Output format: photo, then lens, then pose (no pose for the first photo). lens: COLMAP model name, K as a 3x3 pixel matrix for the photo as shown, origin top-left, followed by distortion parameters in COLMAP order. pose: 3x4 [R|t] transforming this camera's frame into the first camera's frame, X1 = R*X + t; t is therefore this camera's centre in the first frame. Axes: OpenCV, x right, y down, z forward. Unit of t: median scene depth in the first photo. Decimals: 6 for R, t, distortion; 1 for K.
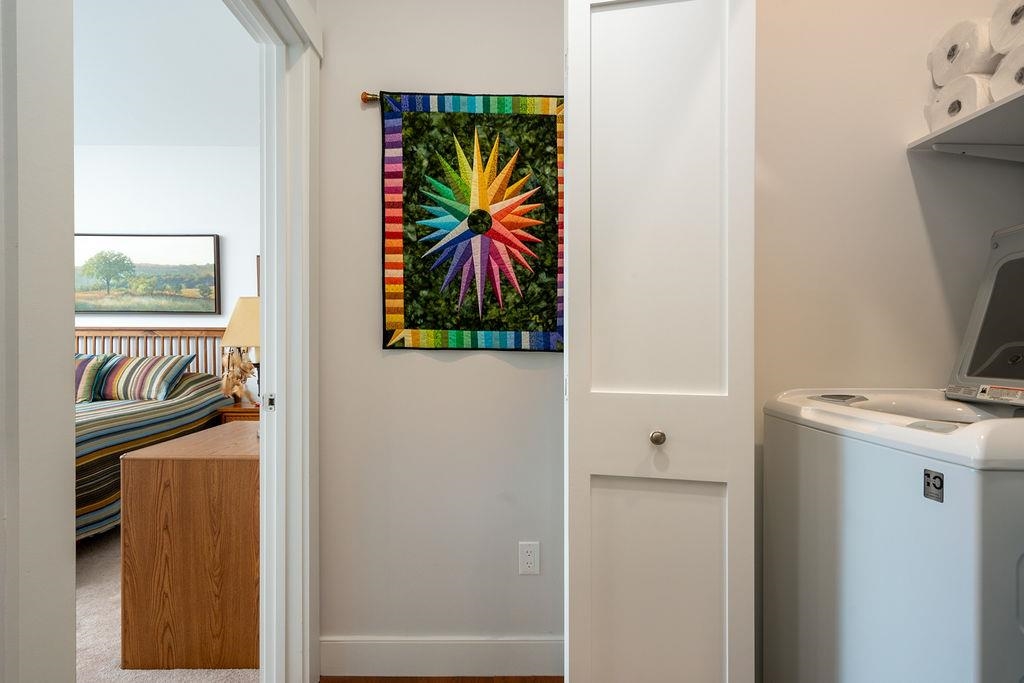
lens RADIAL K [[550.6, 0, 506.0], [0, 550.6, 345.8], [0, 0, 1]] dist [0.017680, -0.000058]
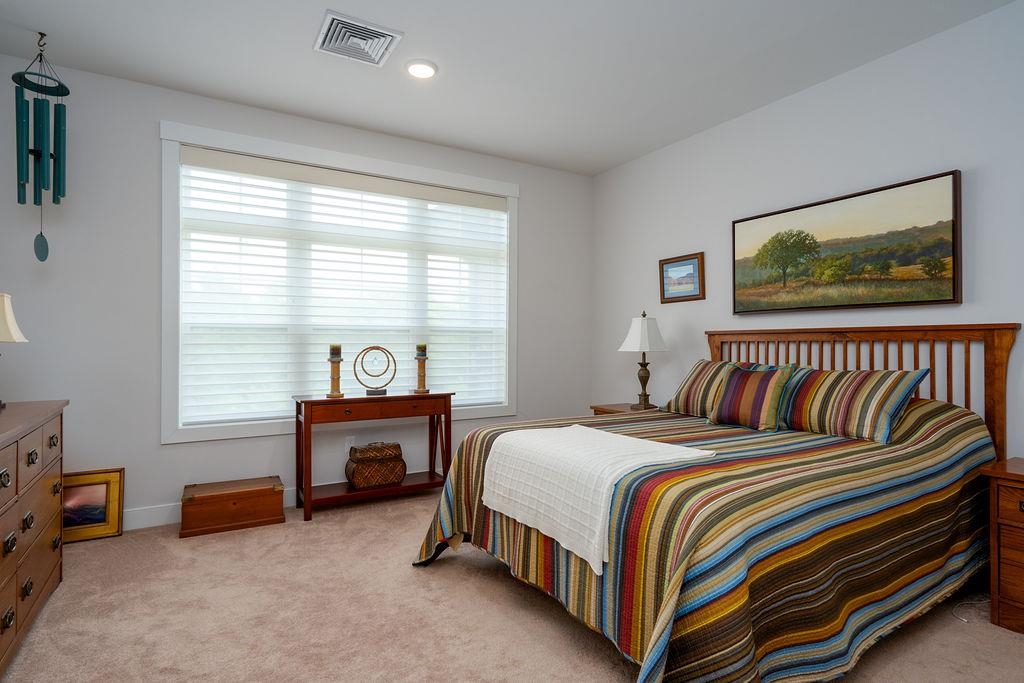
lens RADIAL K [[550.6, 0, 506.0], [0, 550.6, 345.8], [0, 0, 1]] dist [0.017680, -0.000058]
pose [[0.524866, -0.003499, -0.851178, -0.264043], [-0.004970, 0.999962, -0.007175, -0.003492], [0.851170, 0.007996, 0.524829, 0.265542]]
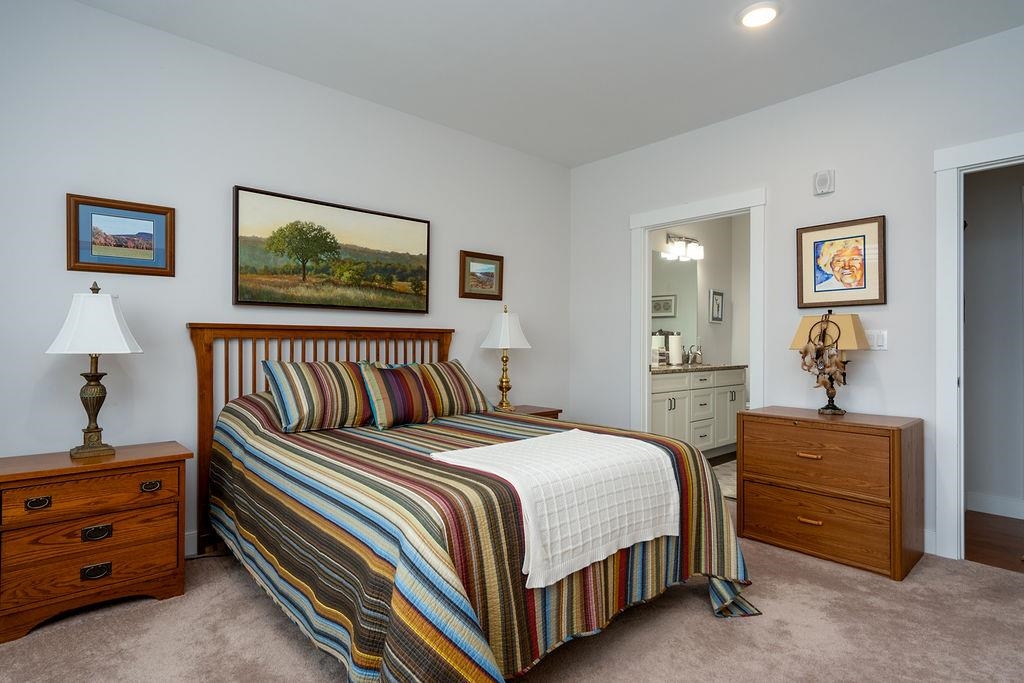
lens RADIAL K [[550.6, 0, 506.0], [0, 550.6, 345.8], [0, 0, 1]] dist [0.017680, -0.000058]
pose [[0.717860, -0.007163, 0.696151, -1.035009], [0.008892, 0.999960, 0.001120, -0.005978], [-0.696131, 0.005386, 0.717895, 0.295239]]
